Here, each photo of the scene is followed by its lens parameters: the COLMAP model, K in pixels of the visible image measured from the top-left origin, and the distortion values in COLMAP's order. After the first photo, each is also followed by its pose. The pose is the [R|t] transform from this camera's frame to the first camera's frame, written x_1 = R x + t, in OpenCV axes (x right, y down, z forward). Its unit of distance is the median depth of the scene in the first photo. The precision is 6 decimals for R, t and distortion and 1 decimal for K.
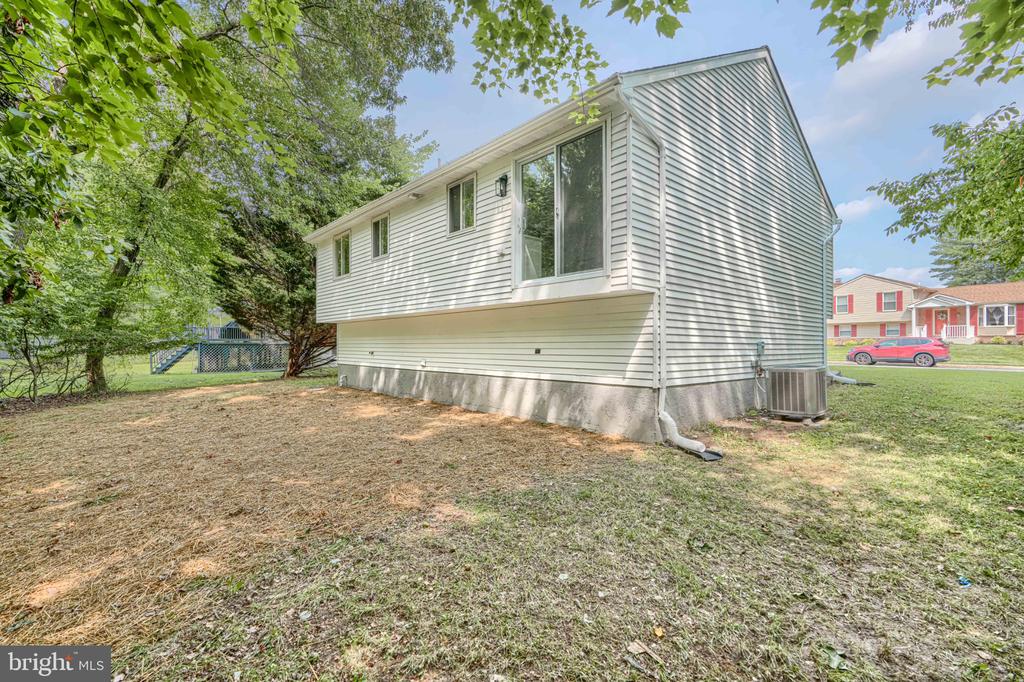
lens RADIAL K [[464.0, 0, 512.0], [0, 464.0, 341.0], [0, 0, 1]] dist [0.000285, 0.000051]
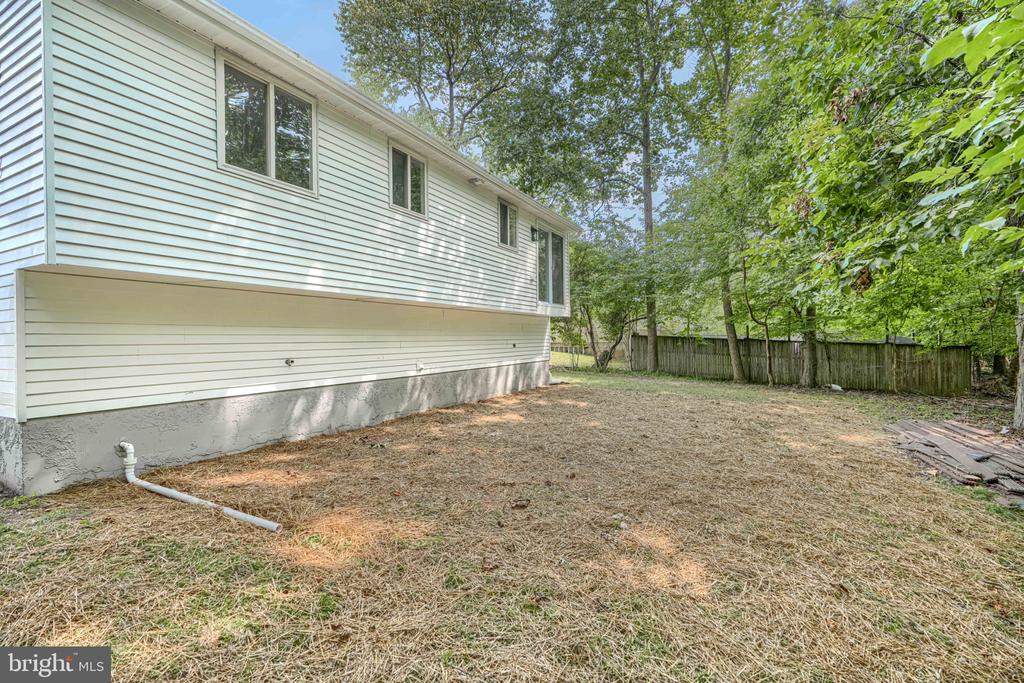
lens RADIAL K [[463.8, 0, 512.0], [0, 463.8, 341.5], [0, 0, 1]] dist [-0.001845, -0.000092]
pose [[-0.349212, 0.000472, 0.937044, -1.010627], [0.003077, 0.999995, 0.000643, 0.006491], [-0.937039, 0.003108, -0.349211, 1.152179]]
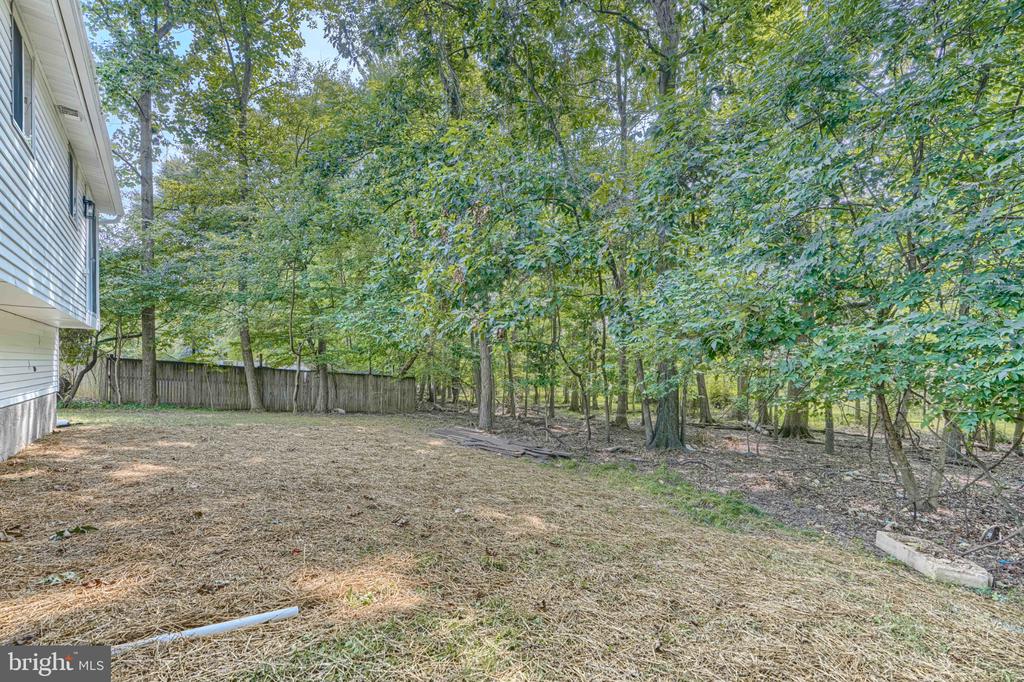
lens RADIAL K [[489.8, 0, 511.9], [0, 489.8, 384.7], [0, 0, 1]] dist [0.000110, -0.000030]
pose [[-0.994243, -0.023728, 0.104486, -0.782618], [-0.021930, 0.999592, 0.018321, 0.010740], [-0.104878, 0.015924, -0.994358, 1.439675]]
